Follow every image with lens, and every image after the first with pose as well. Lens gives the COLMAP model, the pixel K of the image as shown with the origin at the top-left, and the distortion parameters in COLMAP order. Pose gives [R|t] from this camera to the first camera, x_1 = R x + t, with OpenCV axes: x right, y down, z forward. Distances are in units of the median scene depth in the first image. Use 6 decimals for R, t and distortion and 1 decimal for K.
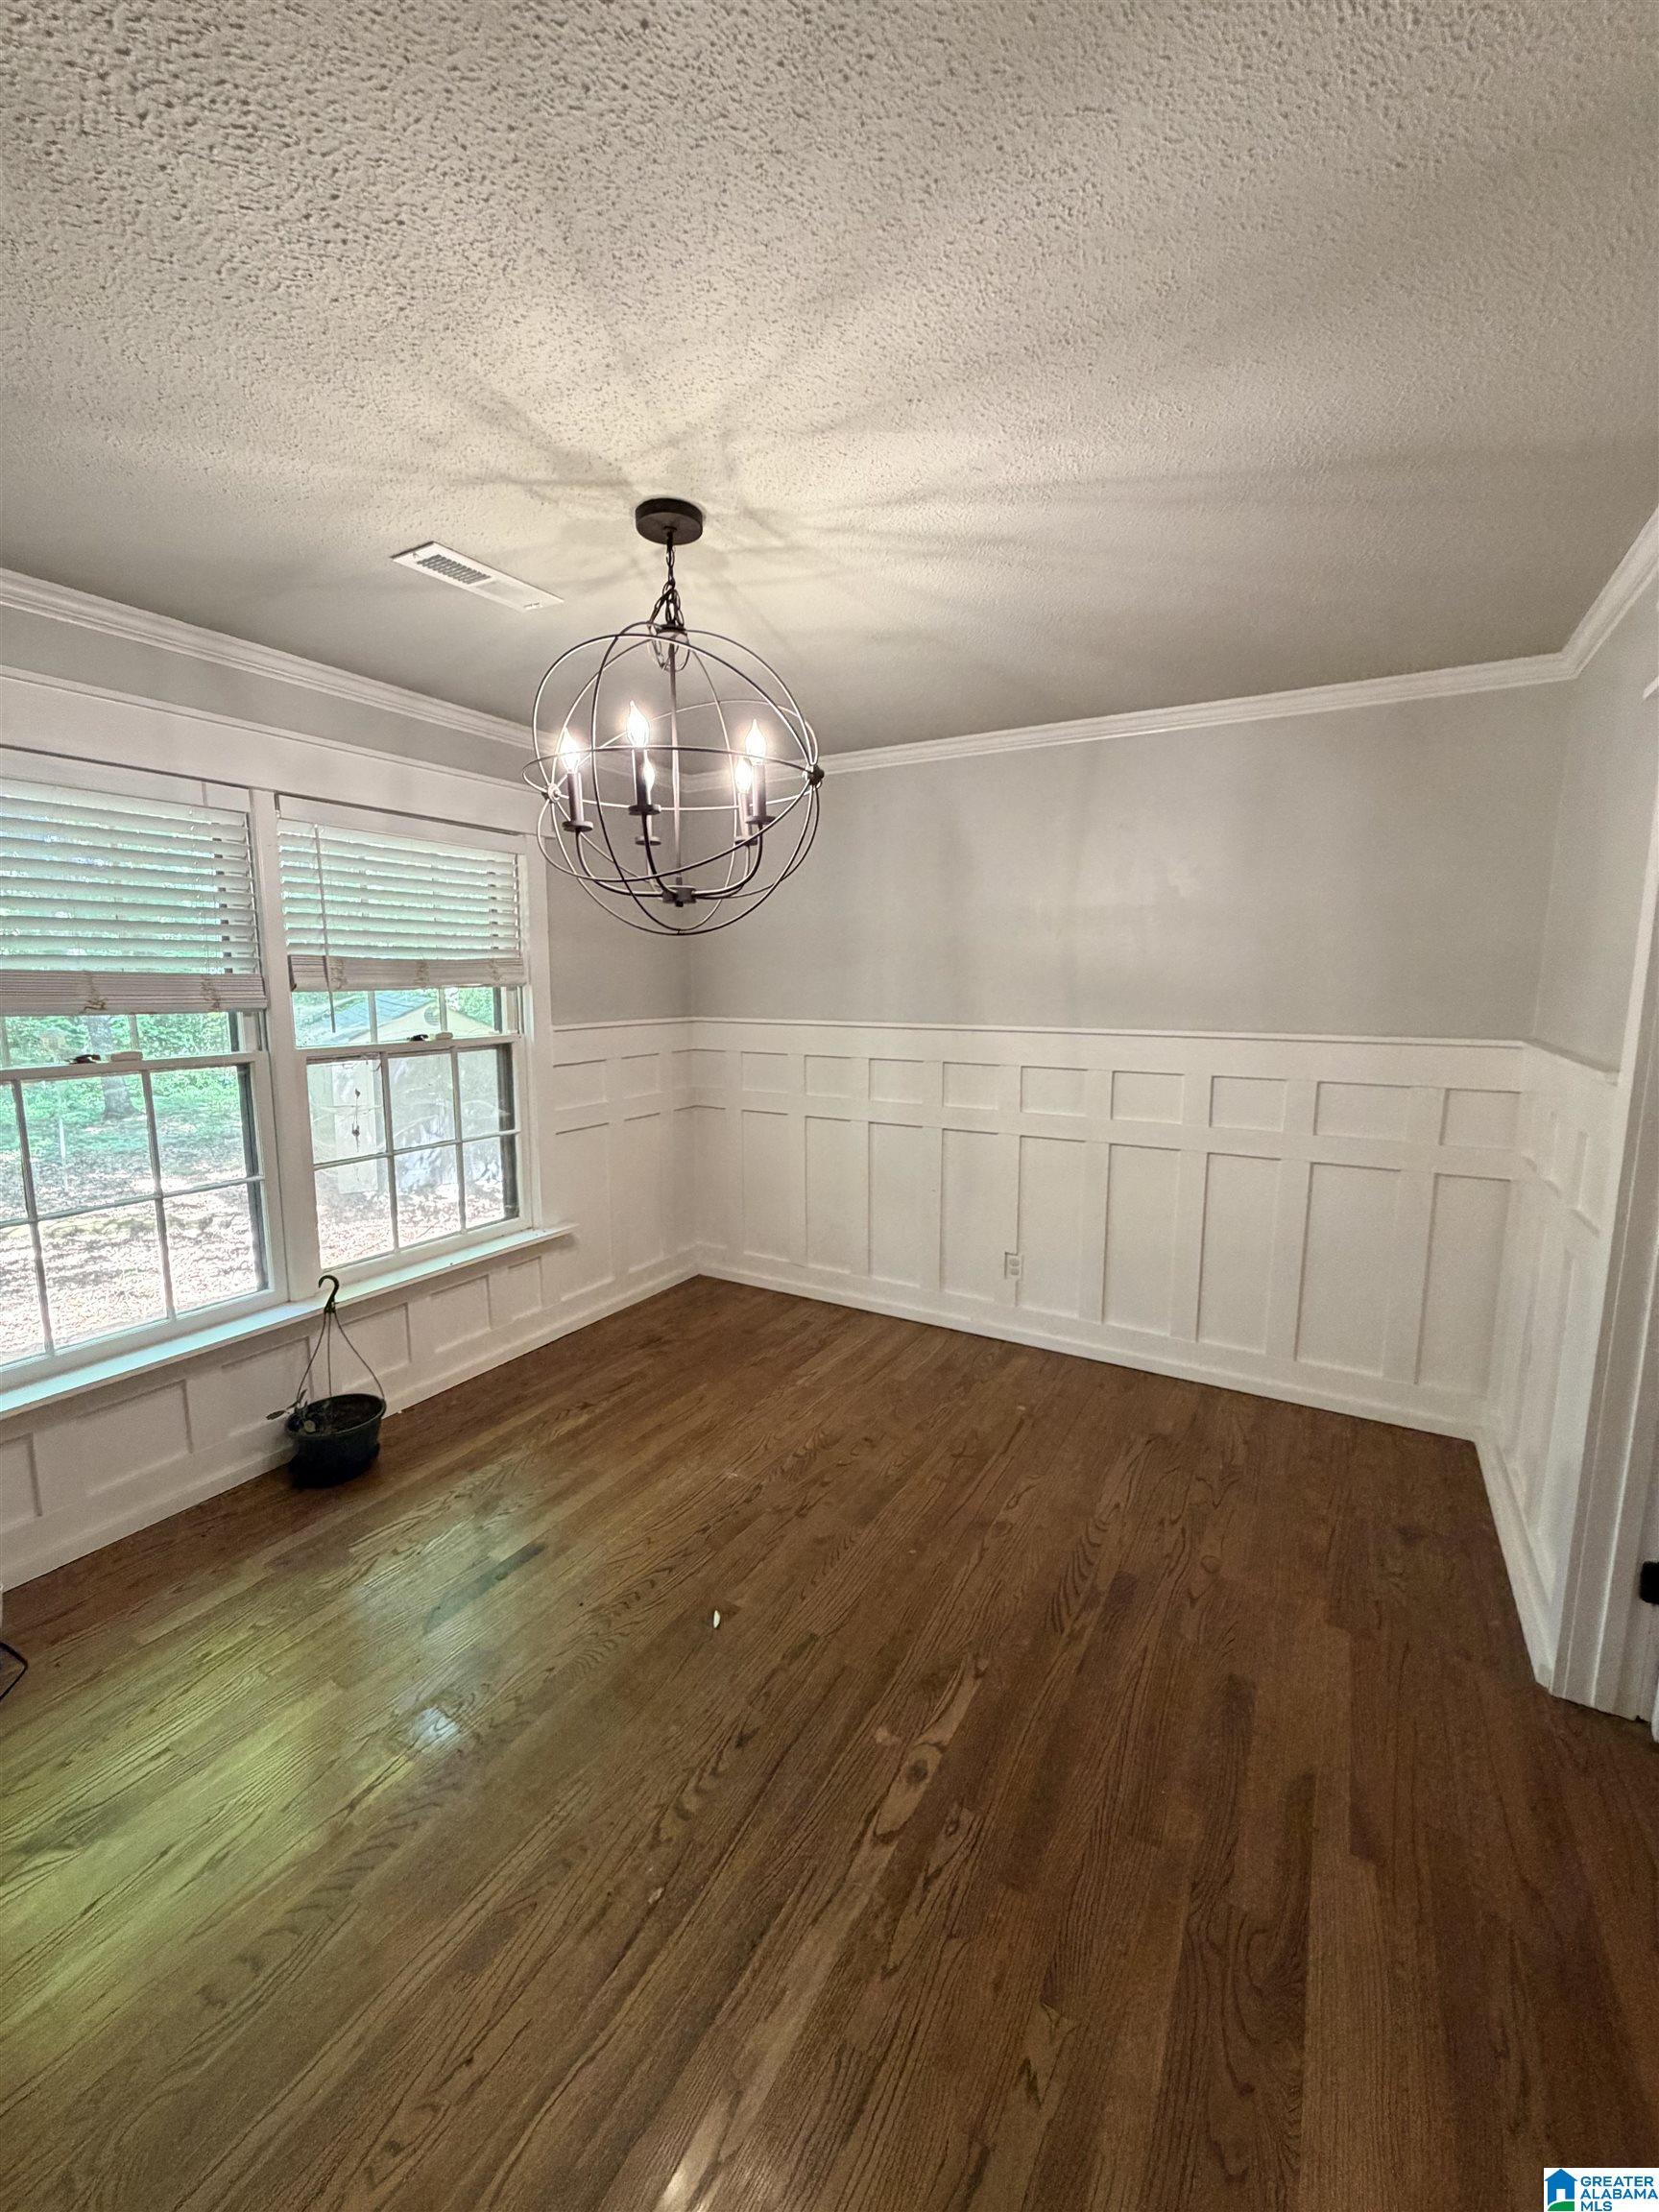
lens RADIAL K [[881.5, 0, 826.7], [0, 881.5, 1097.4], [0, 0, 1]] dist [-0.002700, 0.000523]
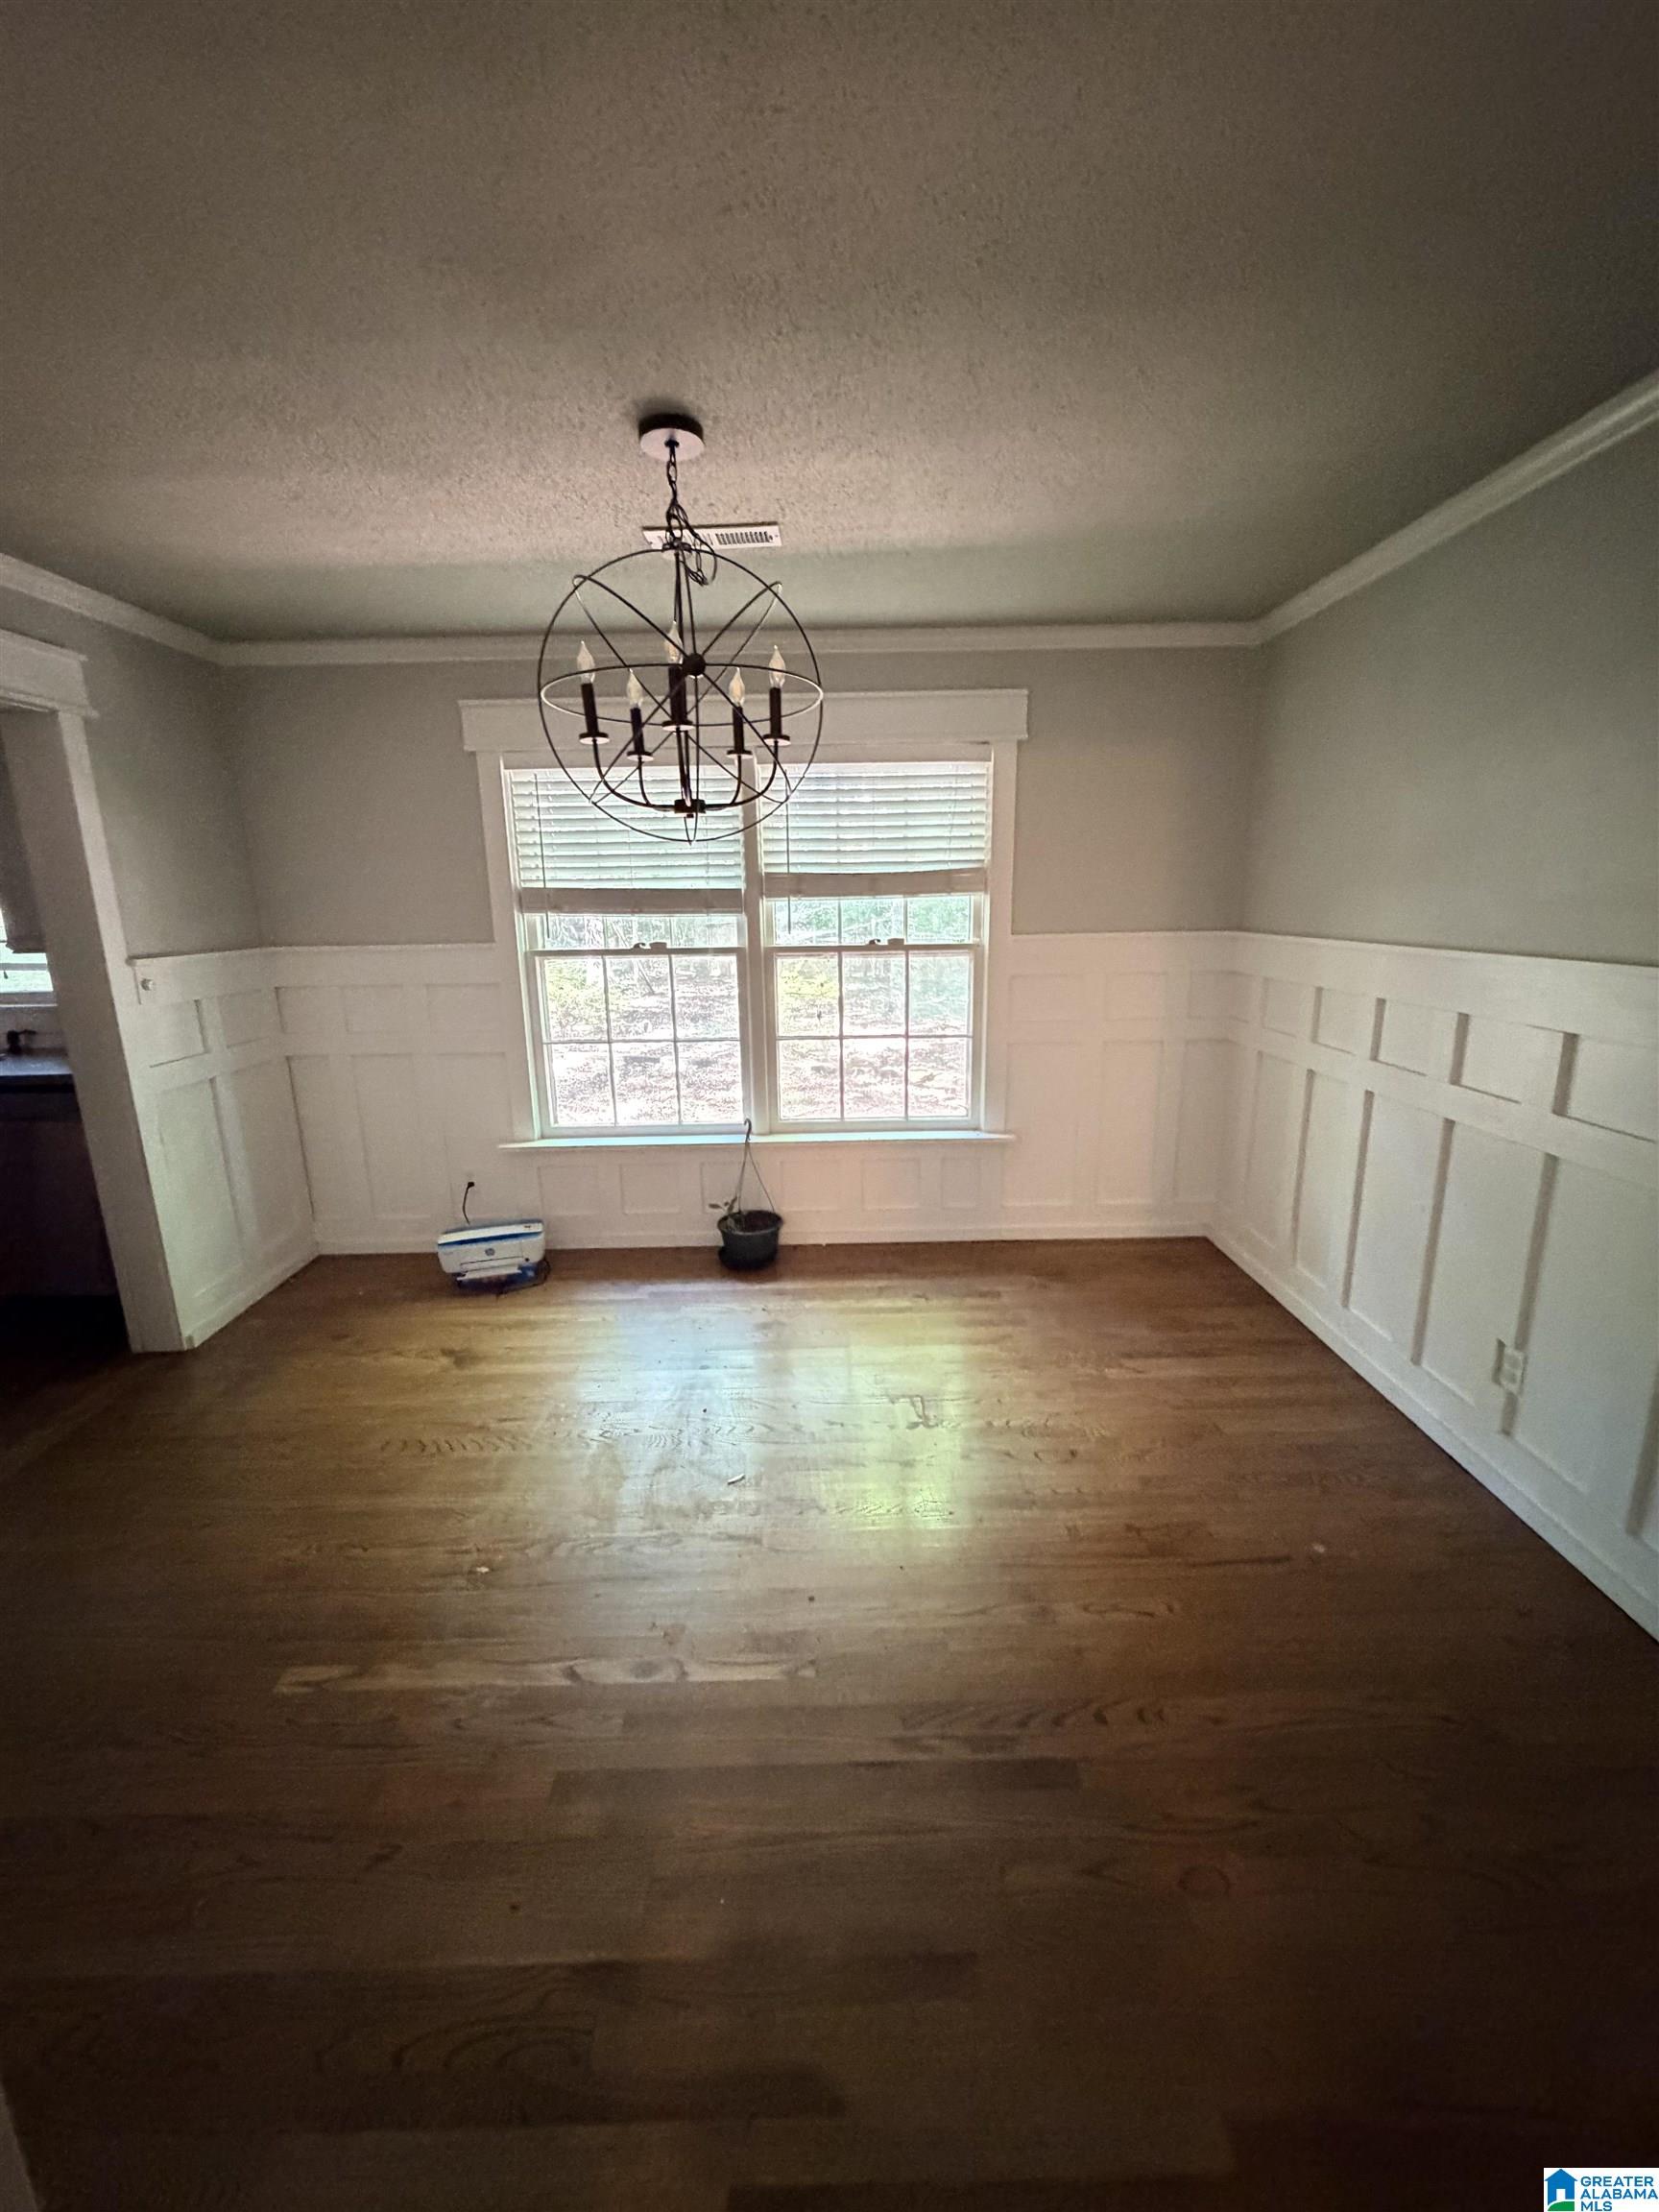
lens RADIAL K [[881.5, 0, 826.7], [0, 881.5, 1097.4], [0, 0, 1]] dist [-0.002700, 0.000523]
pose [[0.521177, 0.192038, -0.831563, 0.566496], [-0.099389, 0.981383, 0.164346, -0.055279], [0.847642, -0.003005, 0.530560, 0.373480]]
